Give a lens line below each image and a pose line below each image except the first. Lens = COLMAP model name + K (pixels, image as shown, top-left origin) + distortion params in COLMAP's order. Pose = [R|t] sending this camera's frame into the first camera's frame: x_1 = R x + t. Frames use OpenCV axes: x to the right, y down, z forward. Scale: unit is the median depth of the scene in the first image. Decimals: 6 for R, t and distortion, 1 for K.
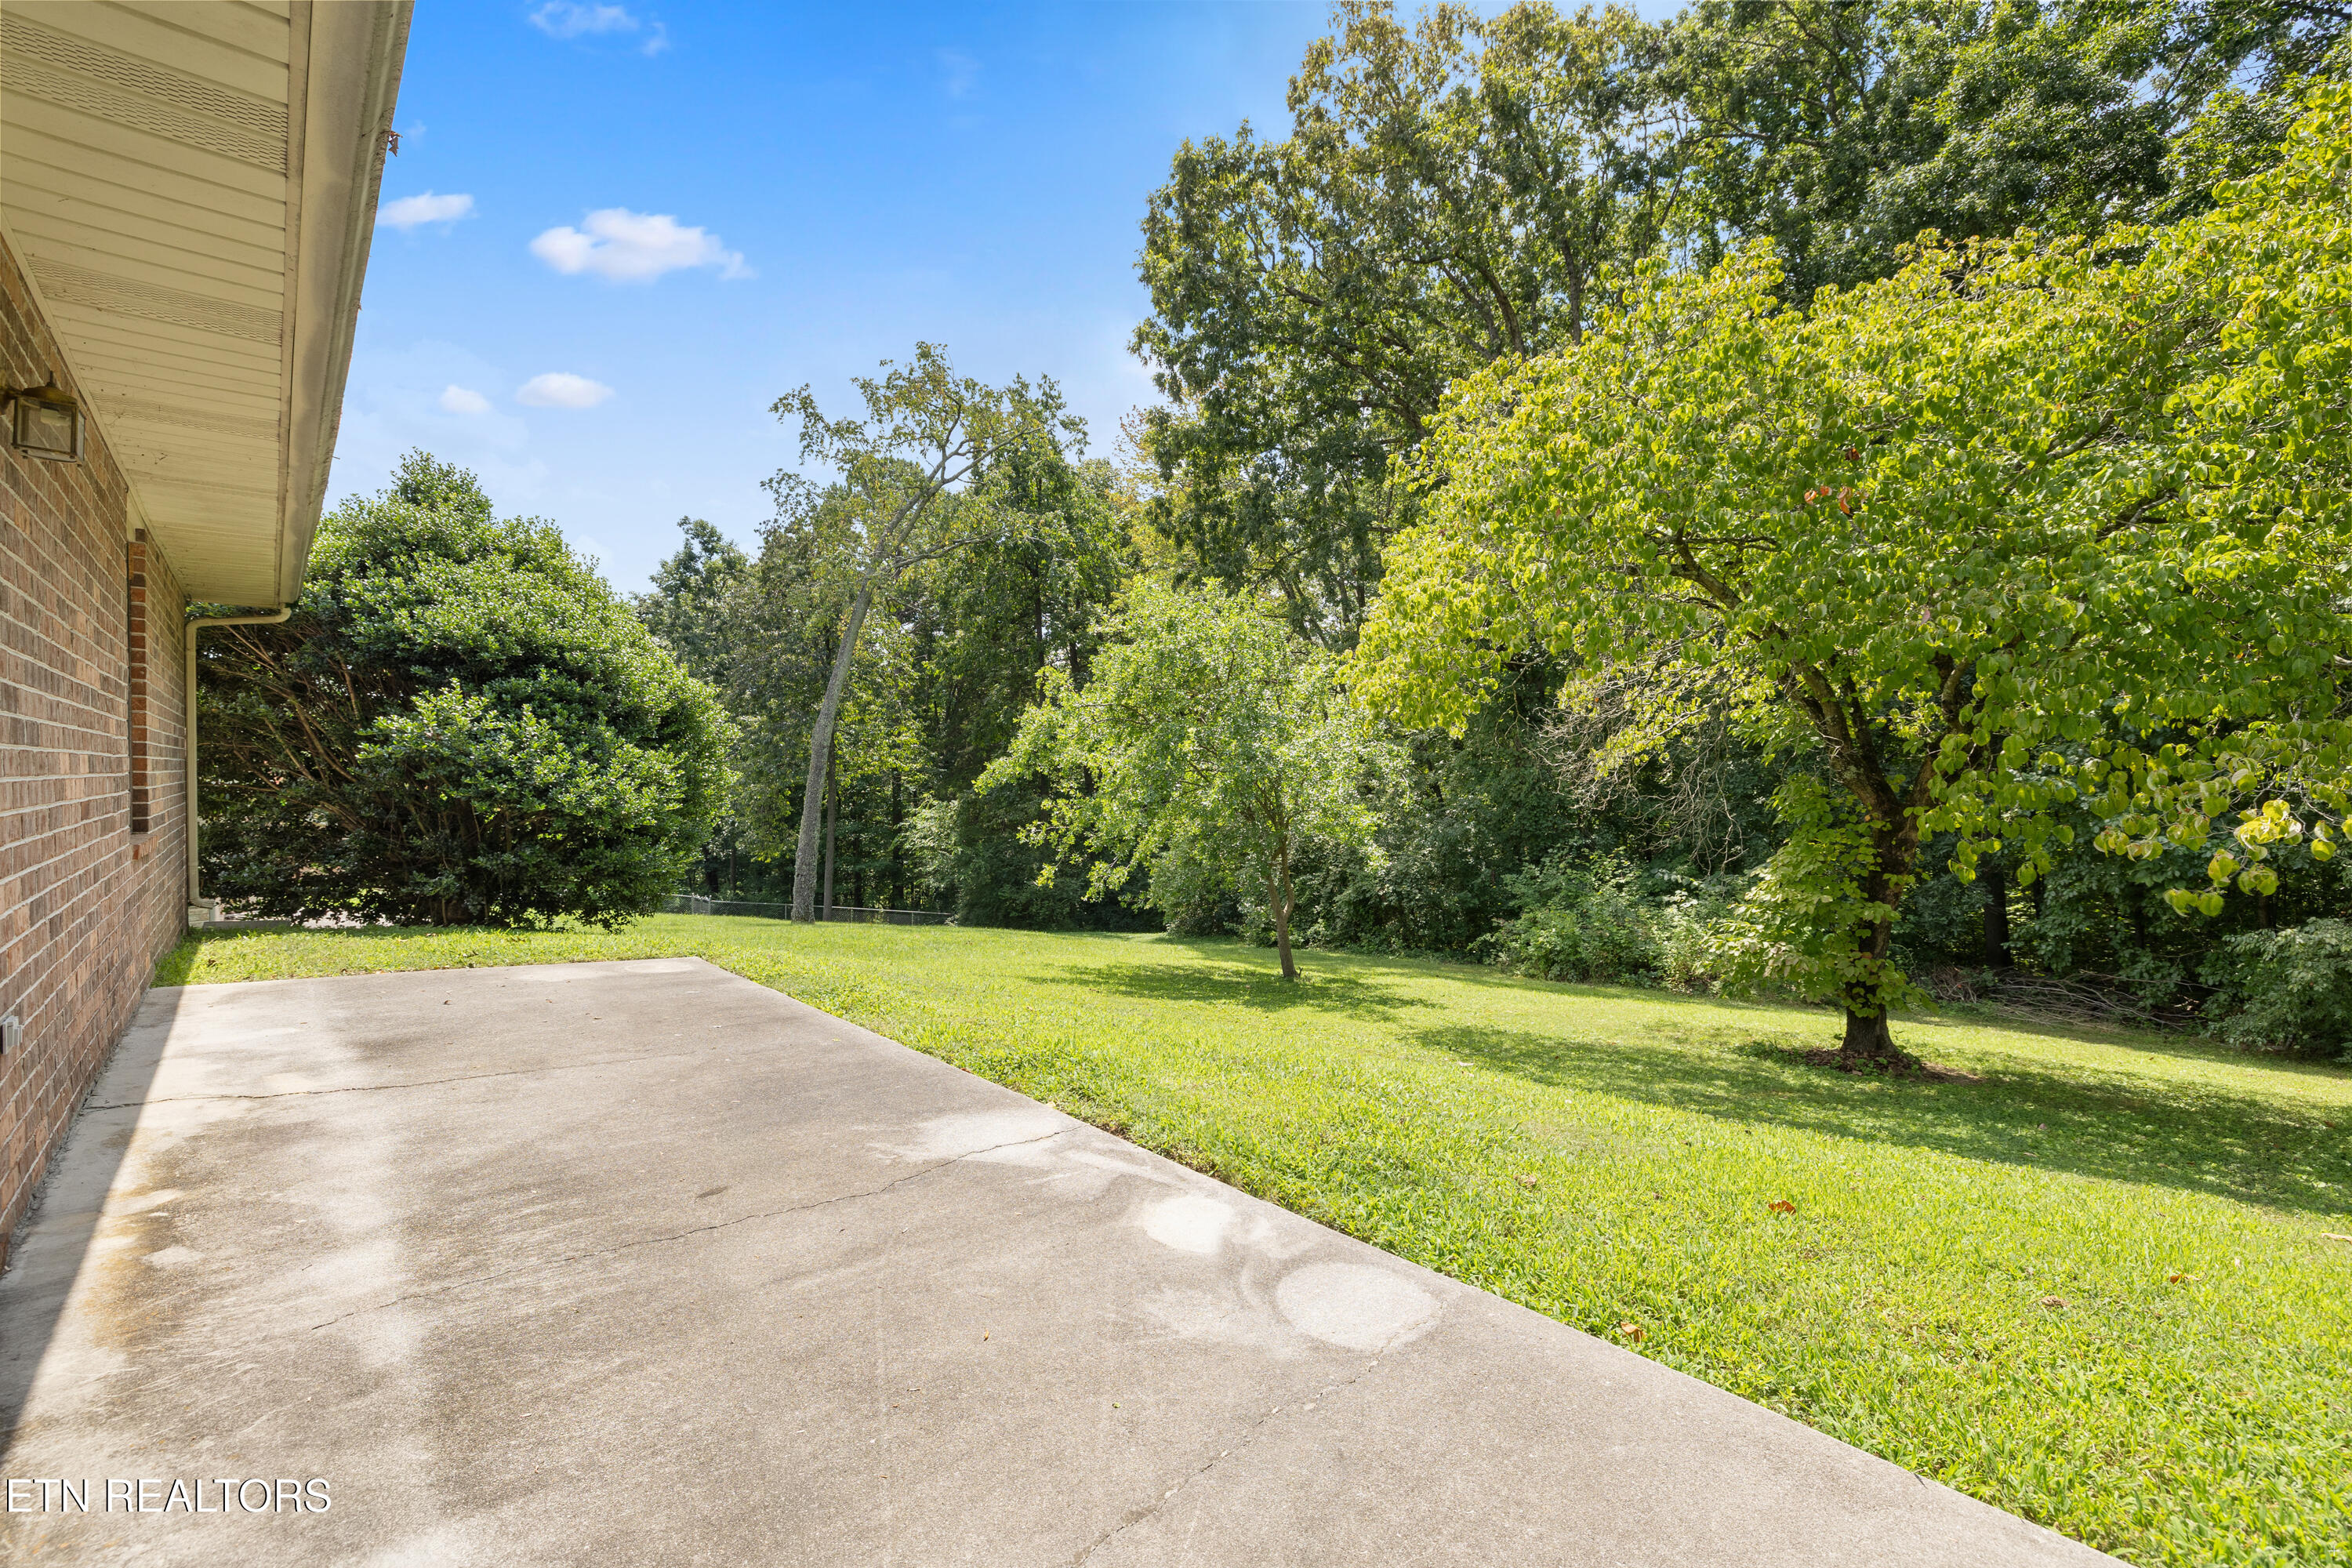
lens RADIAL K [[999.8, 0, 1170.5], [0, 999.8, 779.5], [0, 0, 1]] dist [0.004098, 0.000196]
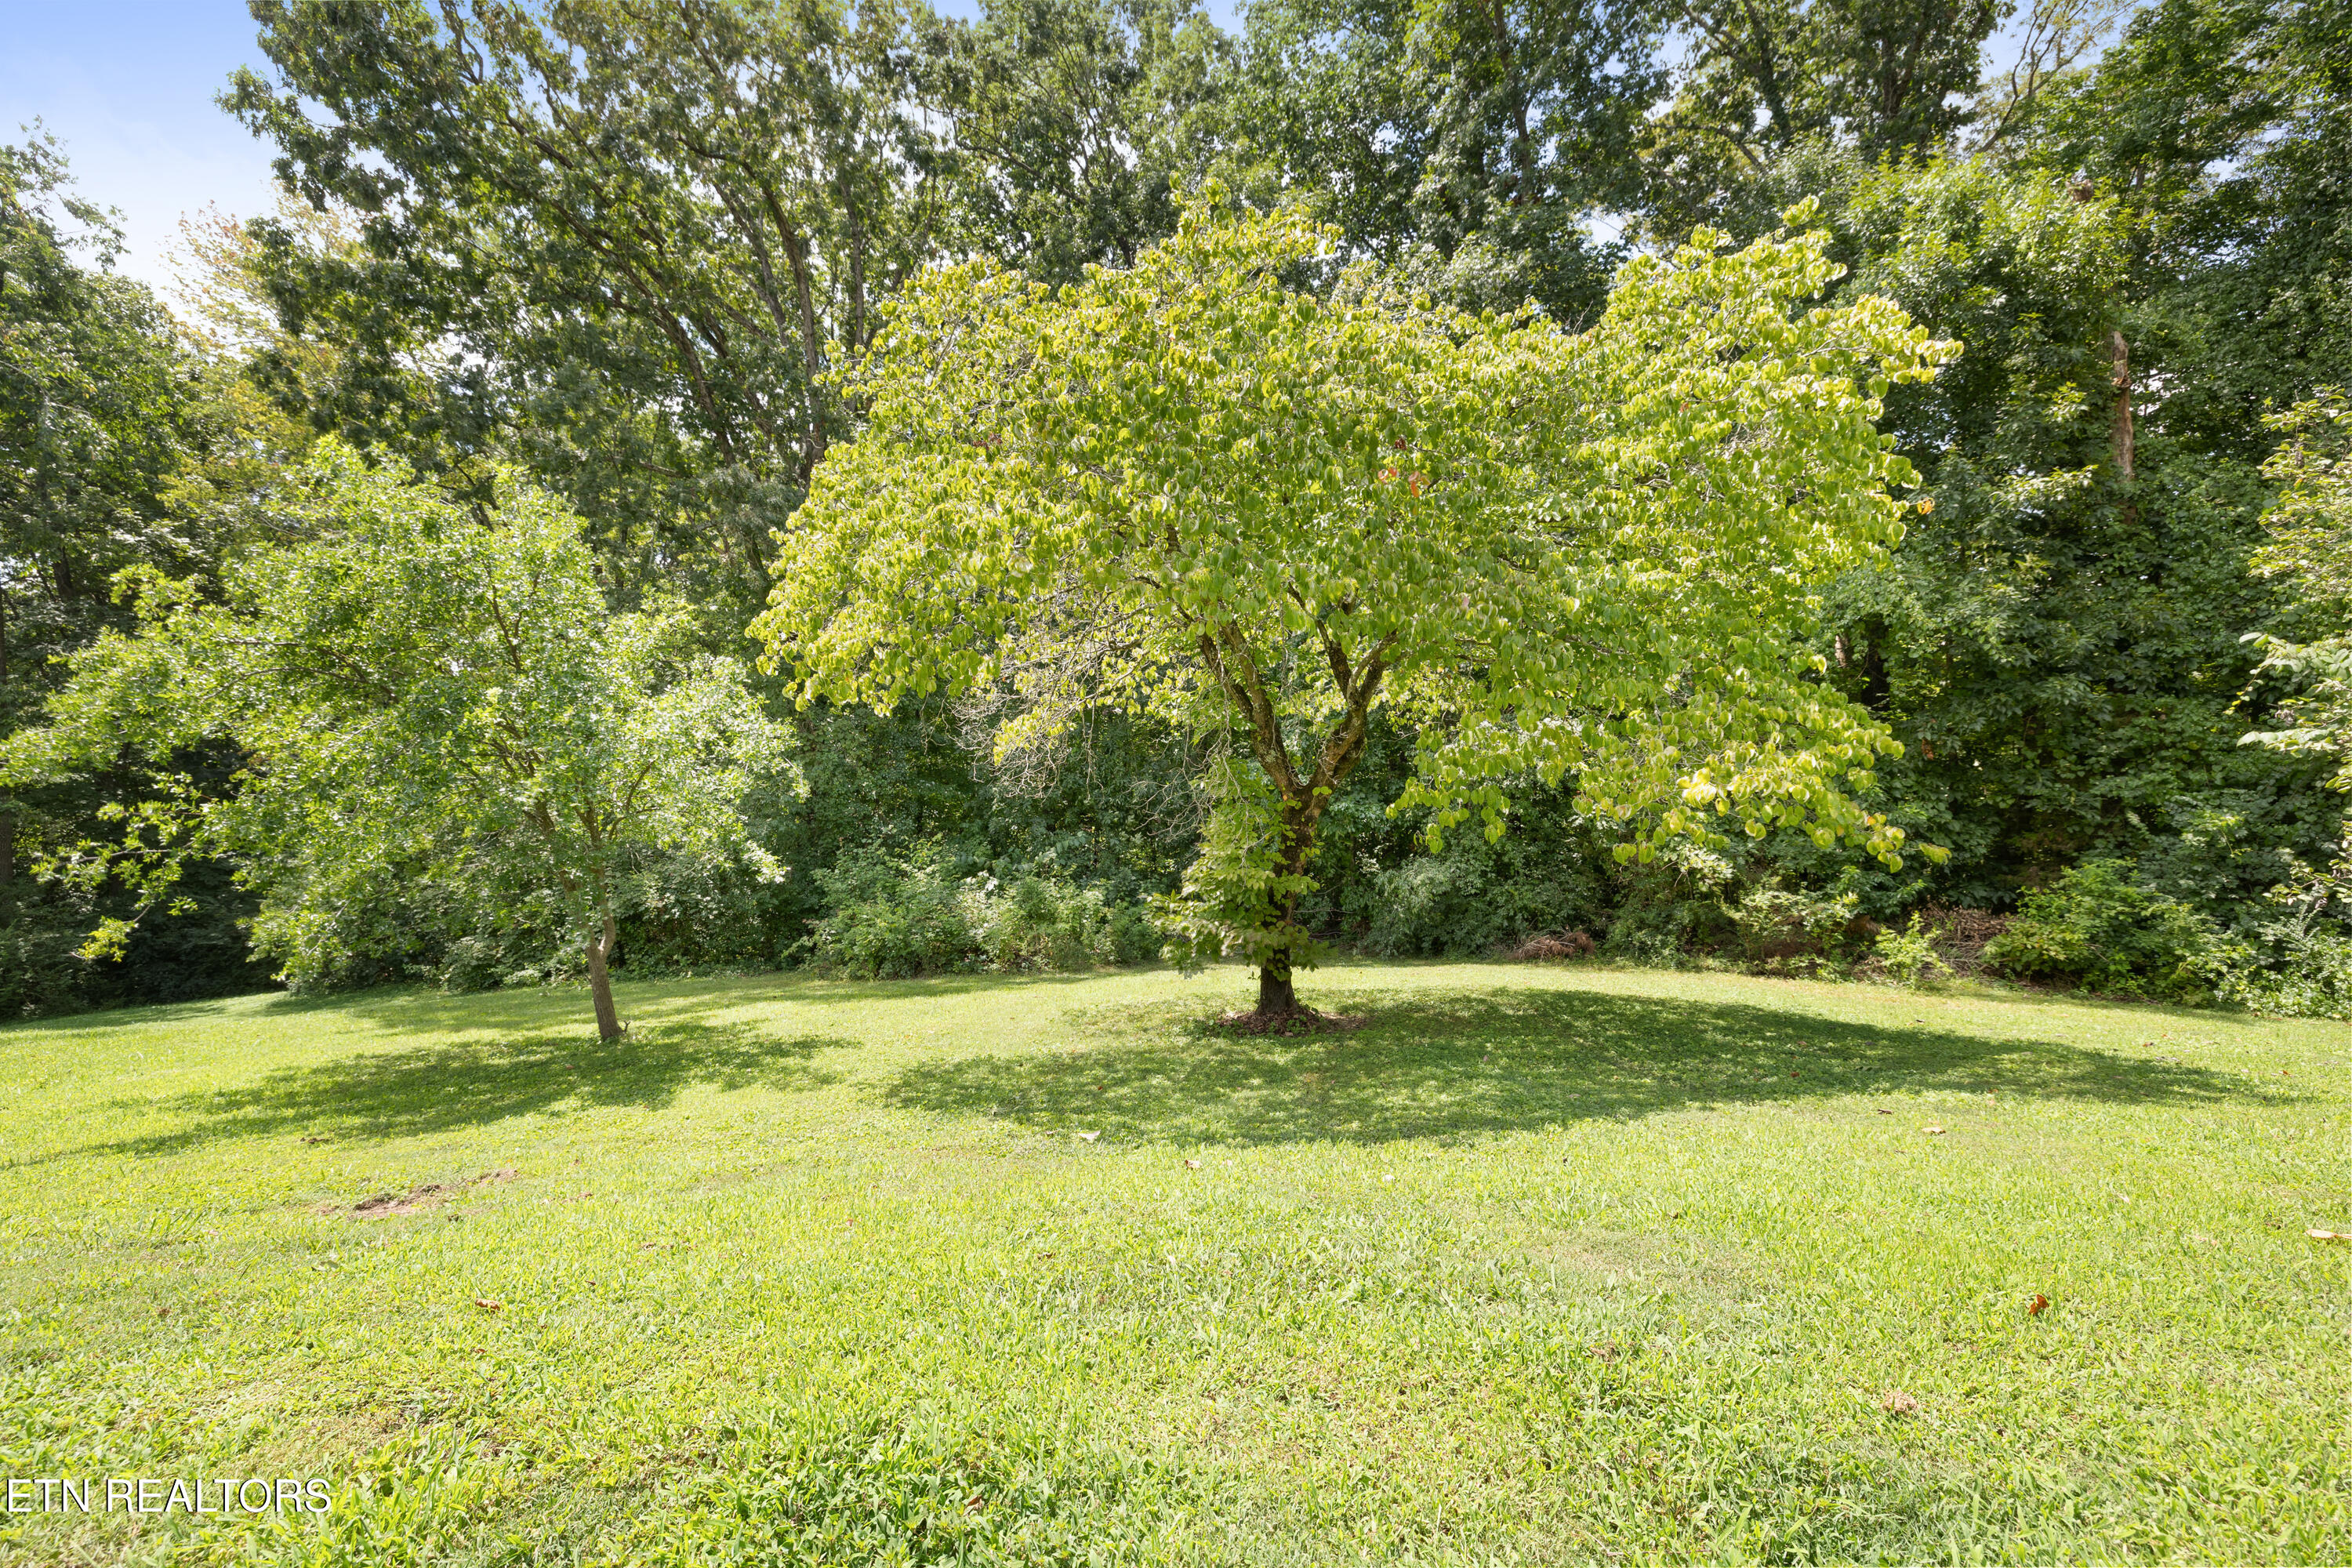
lens RADIAL K [[999.8, 0, 1180.3], [0, 999.8, 777.3], [0, 0, 1]] dist [0.004098, 0.000196]
pose [[0.721590, -0.014488, 0.692169, -0.077676], [0.007817, 0.999888, 0.012780, 0.001905], [-0.692277, -0.003811, 0.721622, 0.159401]]
